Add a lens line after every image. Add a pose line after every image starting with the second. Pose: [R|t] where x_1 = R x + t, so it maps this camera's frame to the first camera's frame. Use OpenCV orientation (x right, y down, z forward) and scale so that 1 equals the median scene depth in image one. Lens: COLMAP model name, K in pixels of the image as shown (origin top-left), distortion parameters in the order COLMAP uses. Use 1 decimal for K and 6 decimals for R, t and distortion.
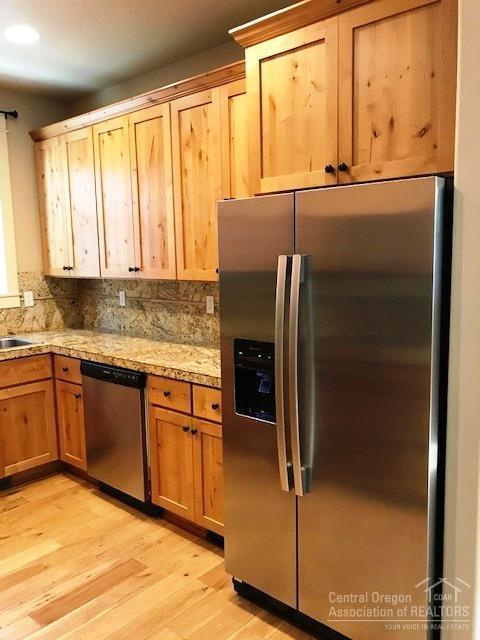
lens RADIAL K [[521.9, 0, 246.5], [0, 521.9, 315.9], [0, 0, 1]] dist [0.040998, -0.068857]
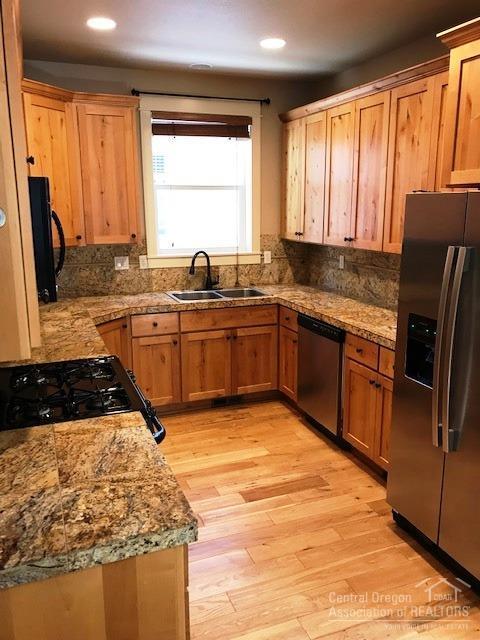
lens RADIAL K [[521.9, 0, 237.4], [0, 521.9, 320.3], [0, 0, 1]] dist [0.040998, -0.068857]
pose [[0.883360, 0.117765, -0.453659, 0.126984], [-0.070489, 0.990291, 0.119814, -0.039117], [0.463364, -0.073861, 0.883084, -0.159394]]
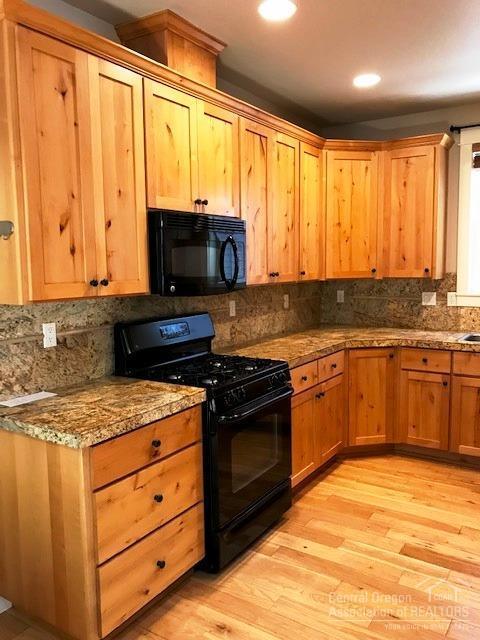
lens RADIAL K [[521.9, 0, 242.6], [0, 521.9, 321.9], [0, 0, 1]] dist [0.040998, -0.068857]
pose [[0.148597, 0.133148, -0.979893, 0.558300], [-0.114246, 0.986571, 0.116731, -0.047295], [0.982276, 0.094603, 0.161813, 0.290412]]
